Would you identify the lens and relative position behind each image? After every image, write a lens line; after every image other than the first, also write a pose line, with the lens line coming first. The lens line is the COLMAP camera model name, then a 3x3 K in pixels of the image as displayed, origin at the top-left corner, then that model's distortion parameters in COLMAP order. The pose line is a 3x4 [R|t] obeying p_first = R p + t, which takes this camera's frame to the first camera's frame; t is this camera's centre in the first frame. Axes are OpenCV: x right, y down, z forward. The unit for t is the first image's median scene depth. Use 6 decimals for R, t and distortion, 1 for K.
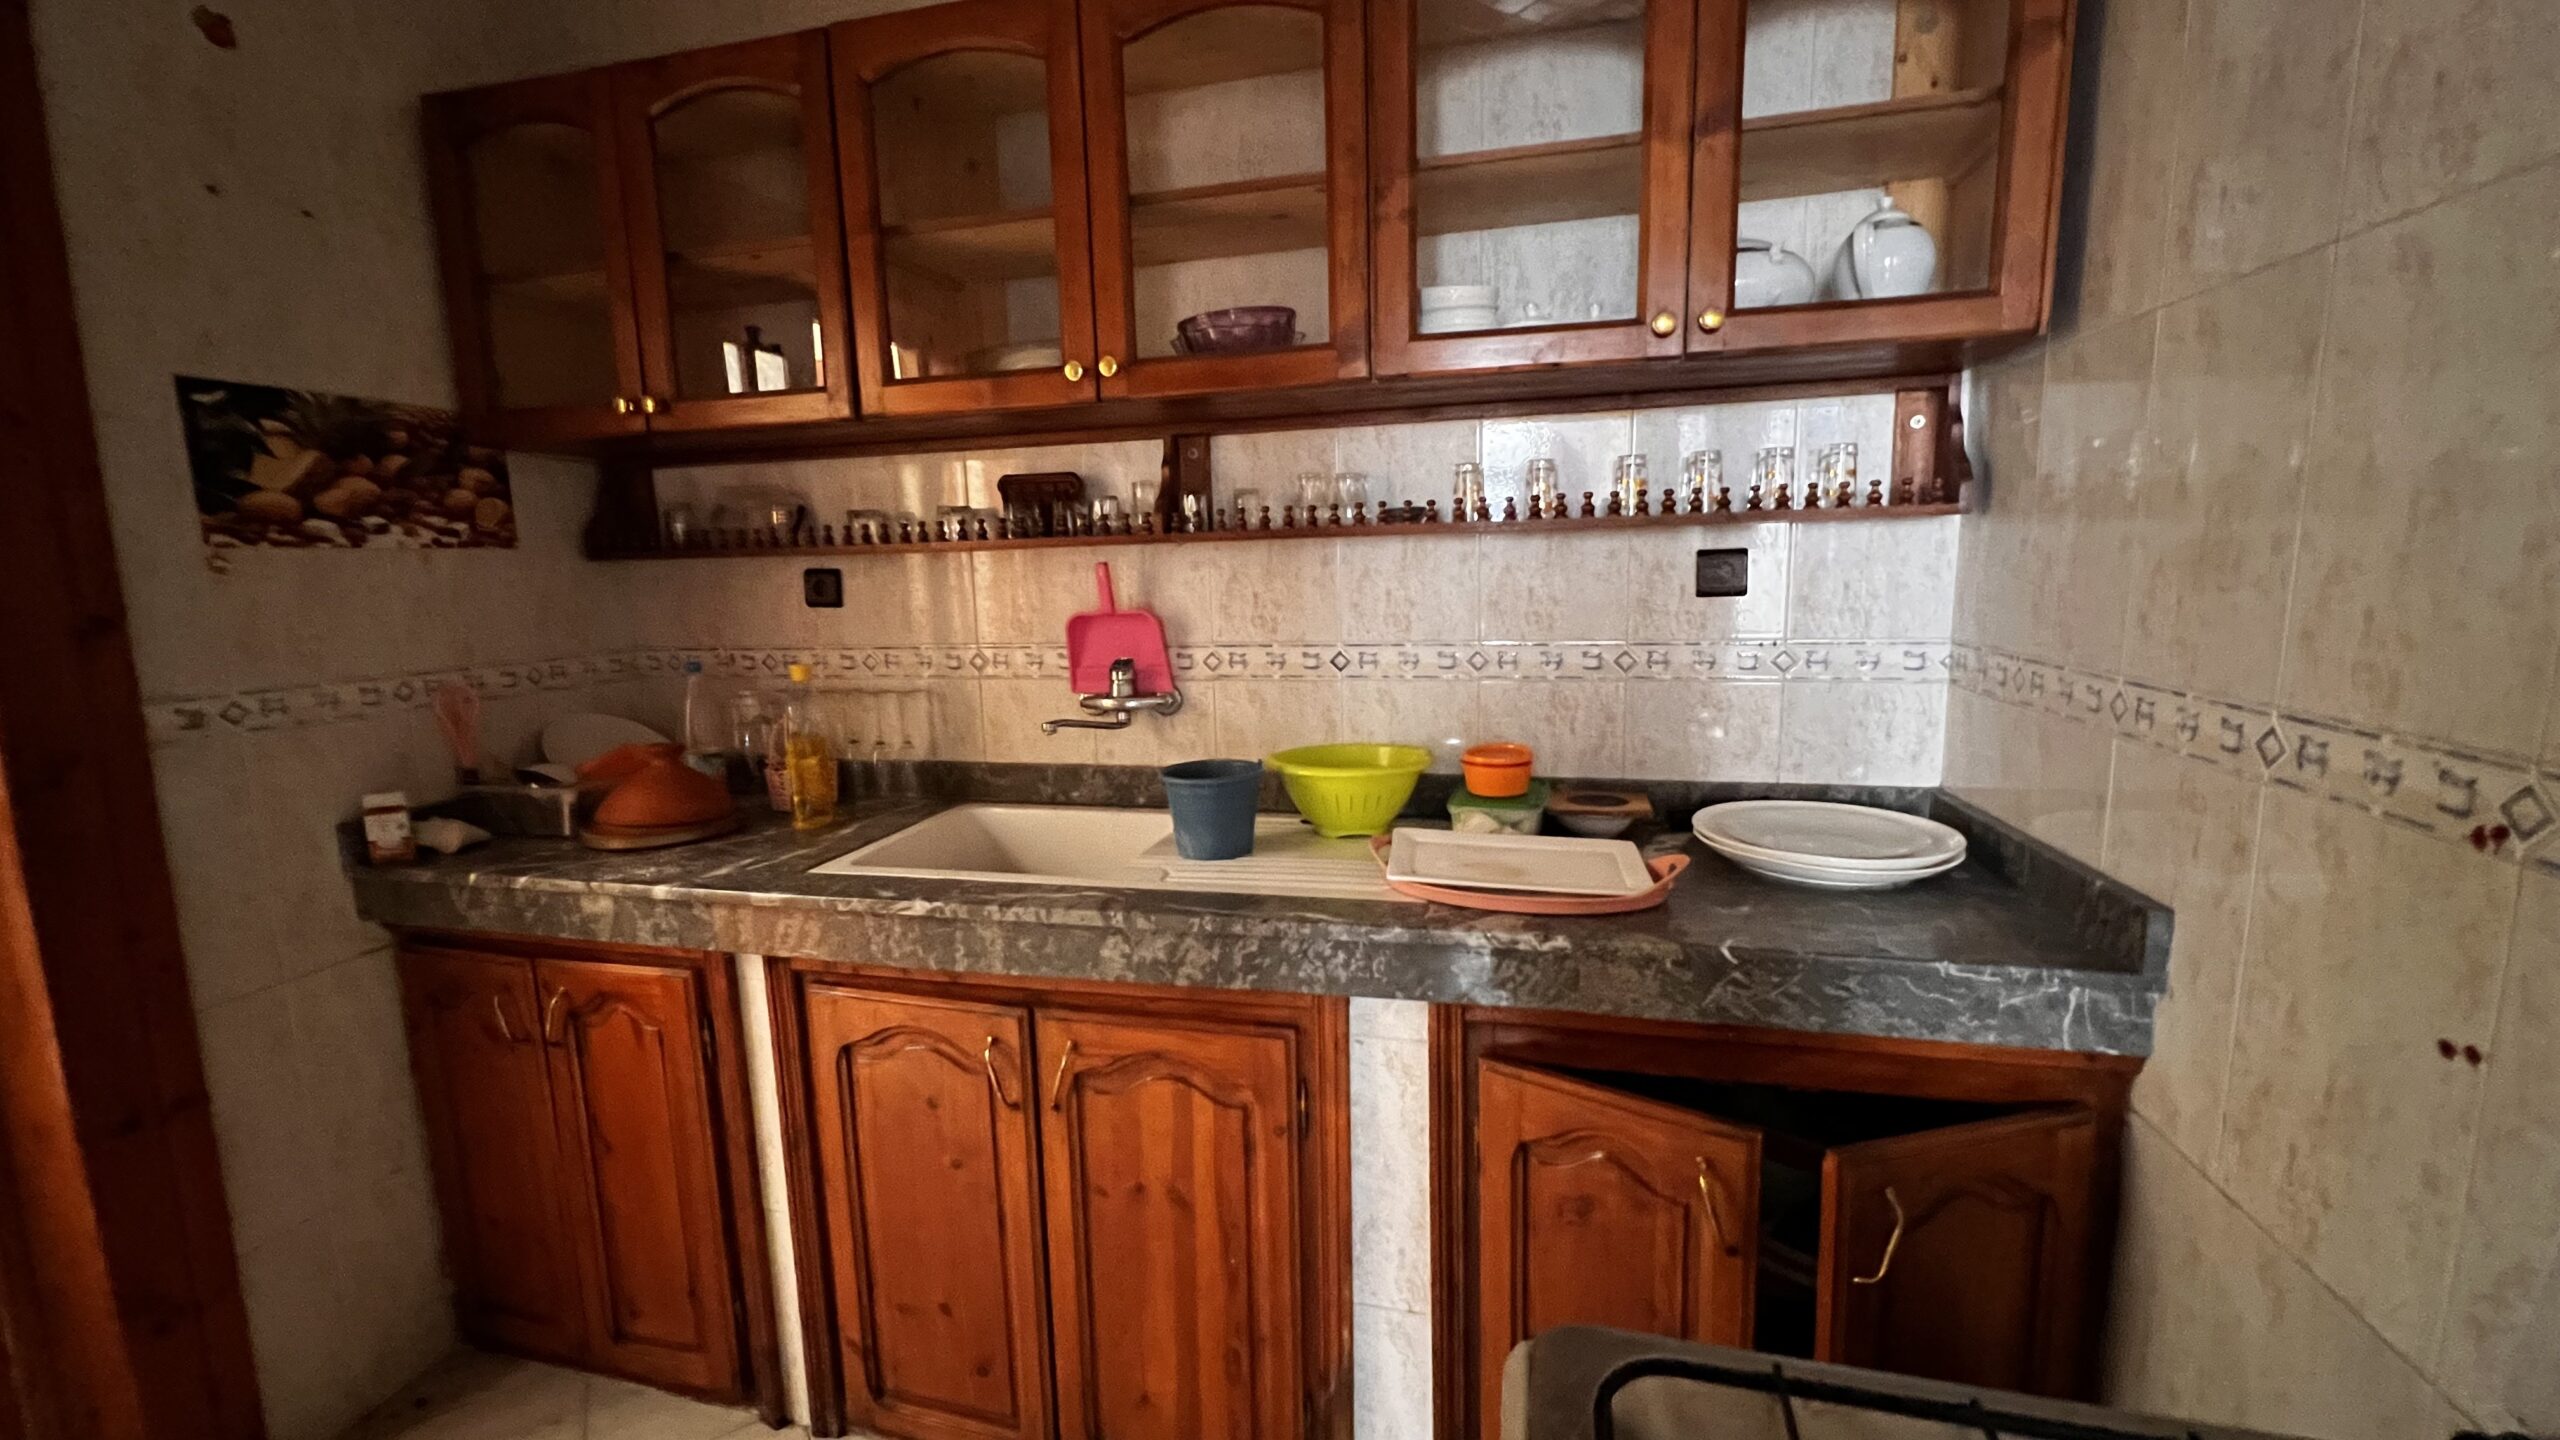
lens RADIAL K [[1027.2, 0, 1273.8], [0, 1027.2, 723.7], [0, 0, 1]] dist [-0.003227, 0.001126]
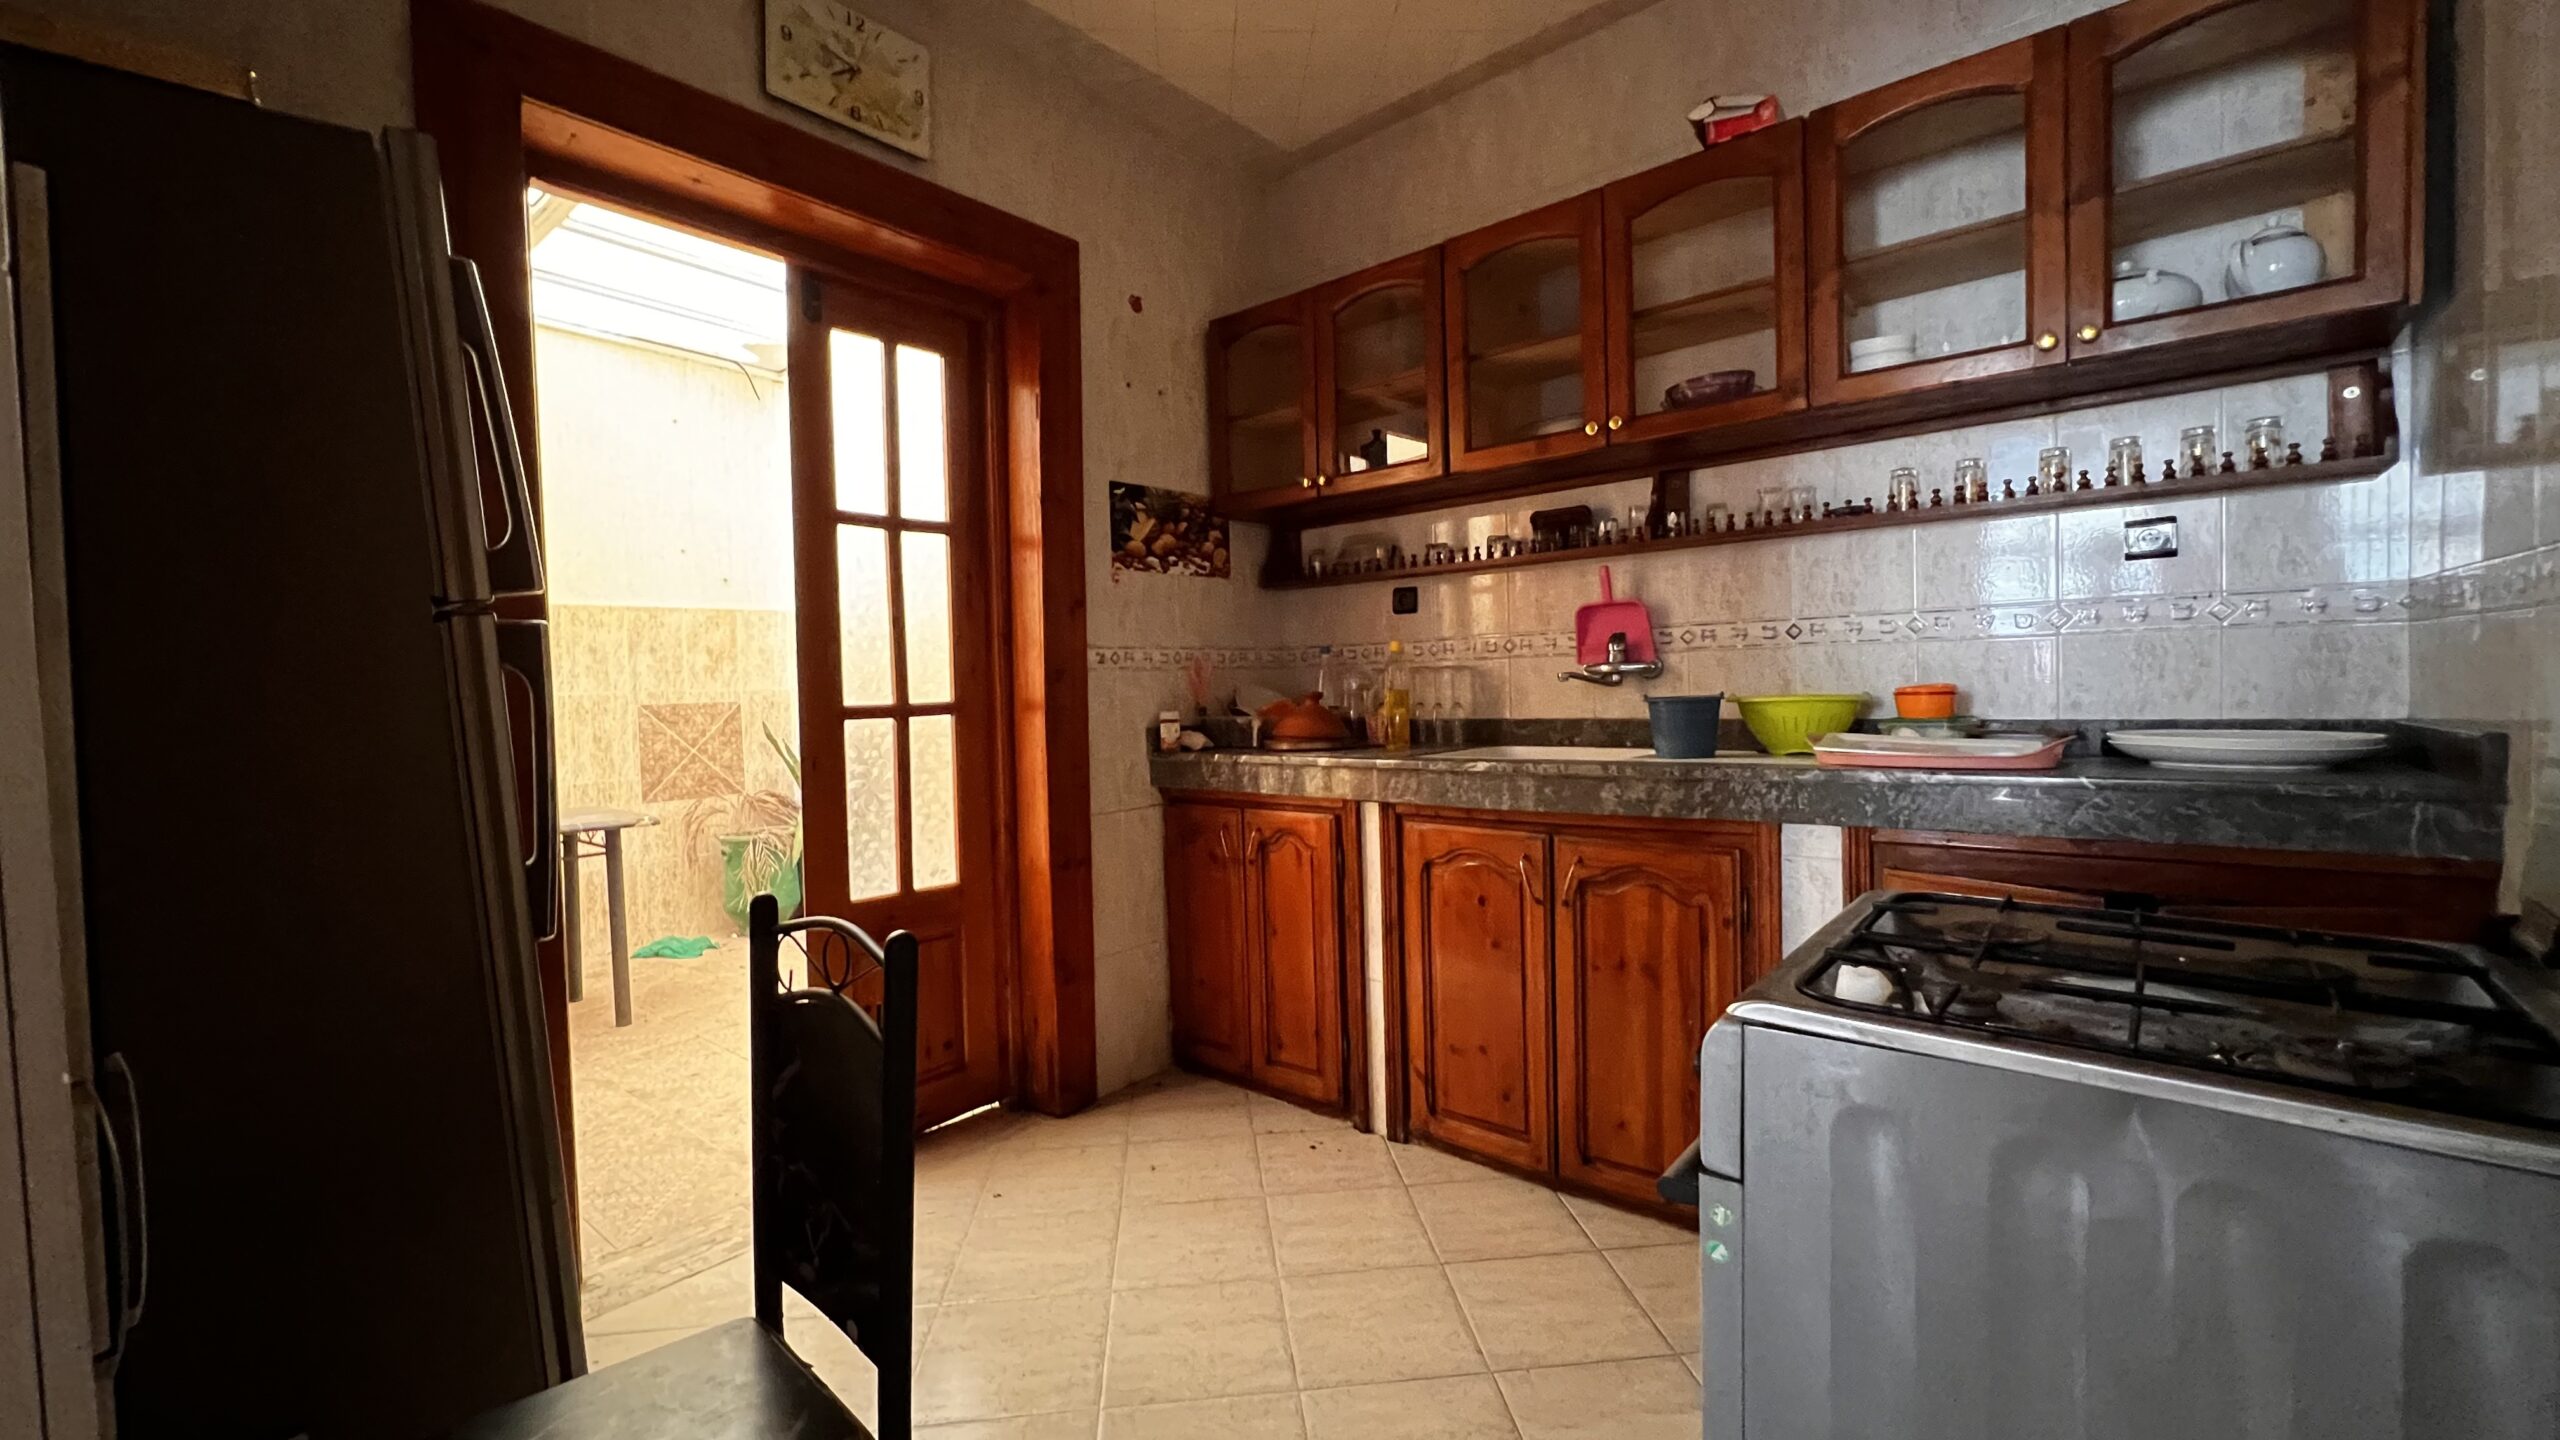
lens RADIAL K [[1027.2, 0, 1277.5], [0, 1027.2, 714.7], [0, 0, 1]] dist [-0.003227, 0.001126]
pose [[0.899022, 0.012595, -0.437722, 0.055590], [-0.060755, 0.993507, -0.096194, 0.242390], [0.433668, 0.113075, 0.893950, -0.494249]]
